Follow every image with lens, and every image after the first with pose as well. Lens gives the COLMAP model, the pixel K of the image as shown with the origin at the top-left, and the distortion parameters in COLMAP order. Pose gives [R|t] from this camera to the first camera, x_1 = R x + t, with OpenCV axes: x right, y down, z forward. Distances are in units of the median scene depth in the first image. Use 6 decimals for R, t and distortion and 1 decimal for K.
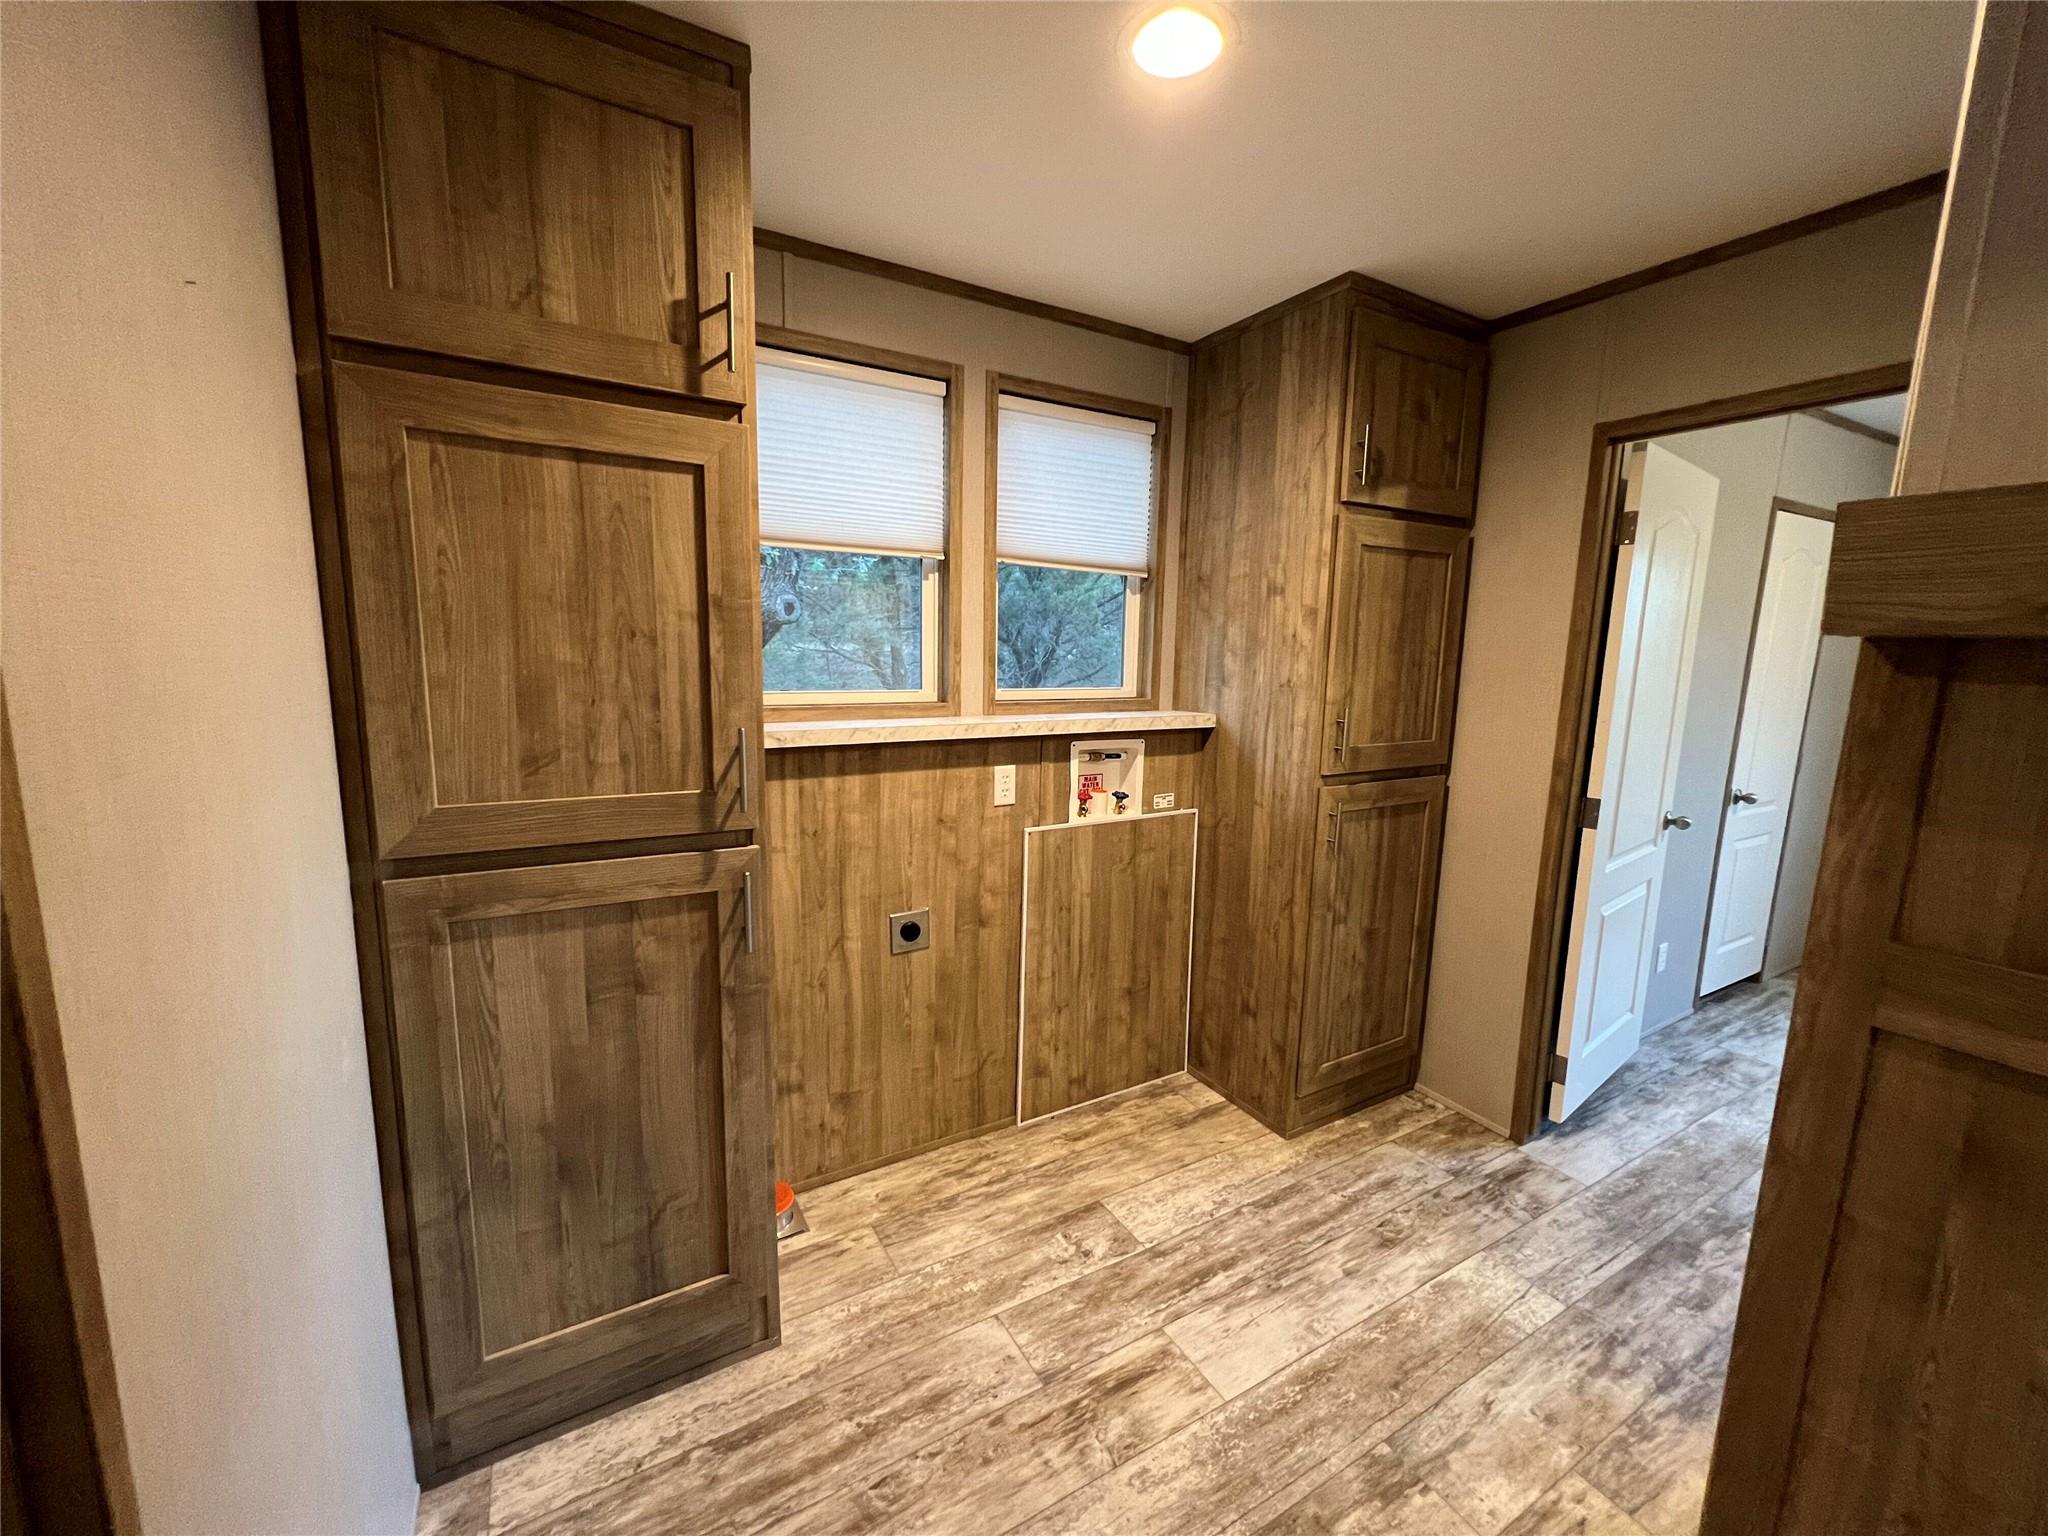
lens RADIAL K [[821.2, 0, 1030.0], [0, 821.2, 772.6], [0, 0, 1]] dist [0.003279, 0.000713]
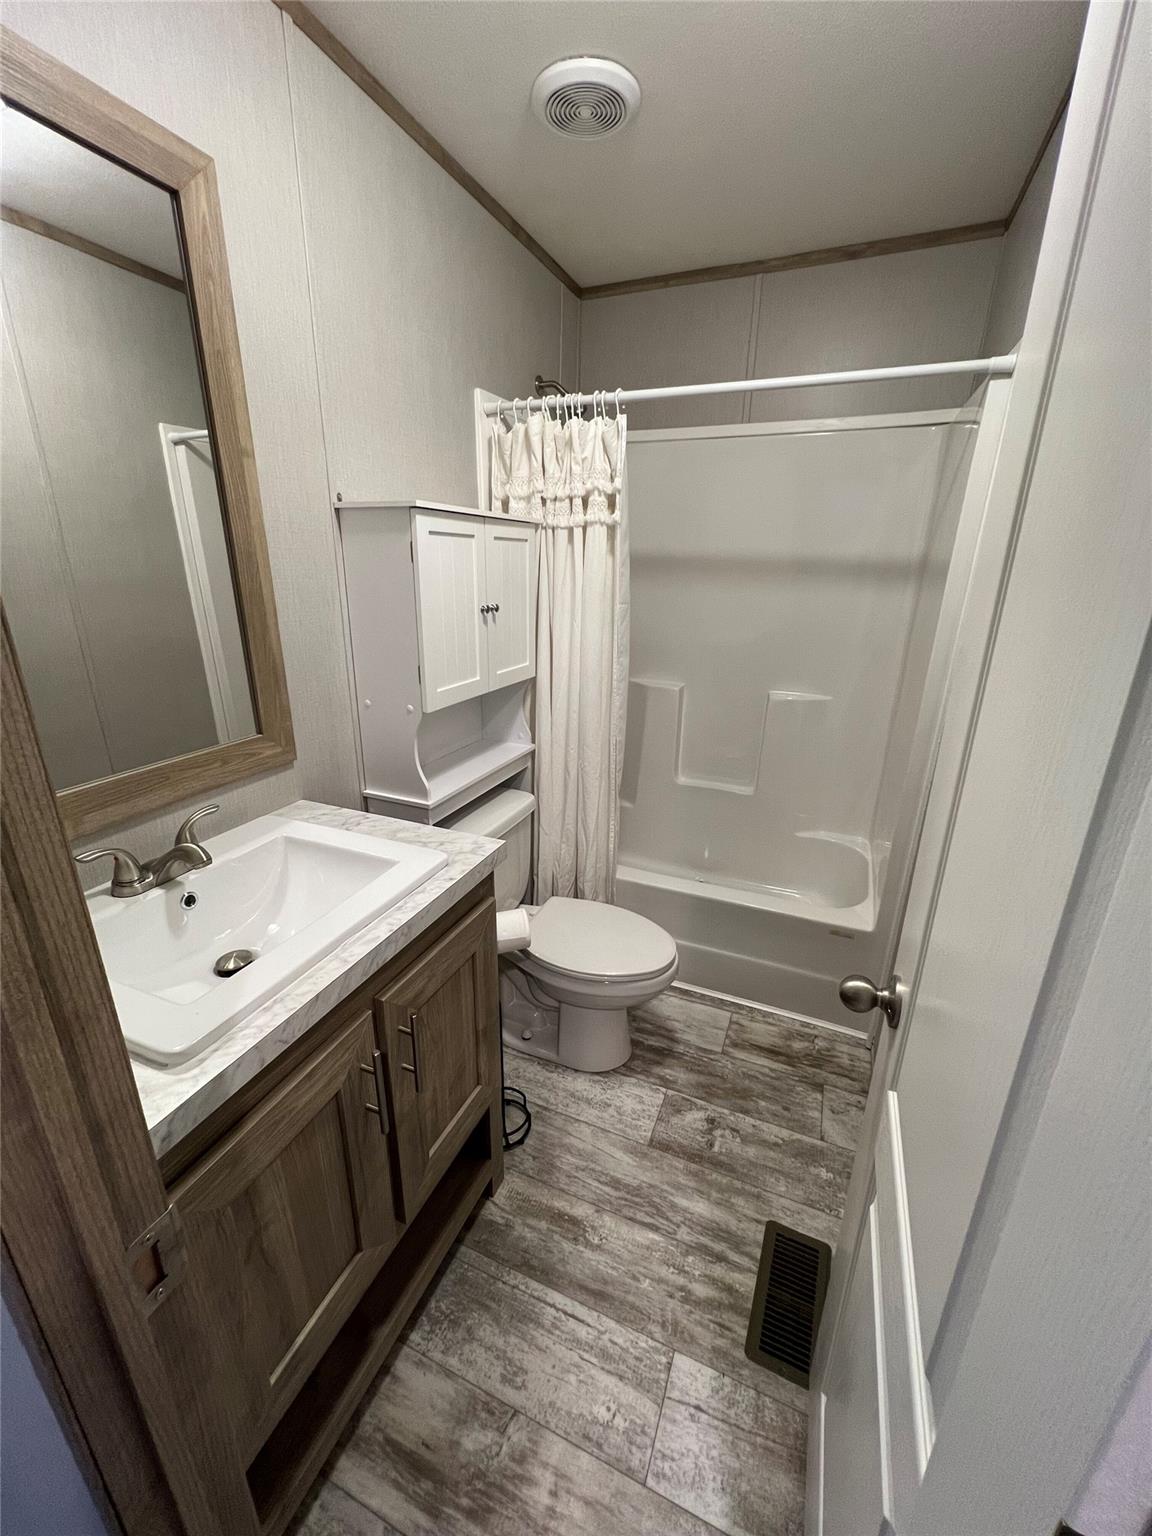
lens RADIAL K [[615.9, 0, 572.8], [0, 615.9, 771.2], [0, 0, 1]] dist [0.003279, 0.000713]
pose [[-0.596850, -0.286375, 0.749506, -0.344395], [0.097028, 0.901519, 0.421723, -0.243332], [-0.796465, 0.324428, -0.510285, 1.564363]]
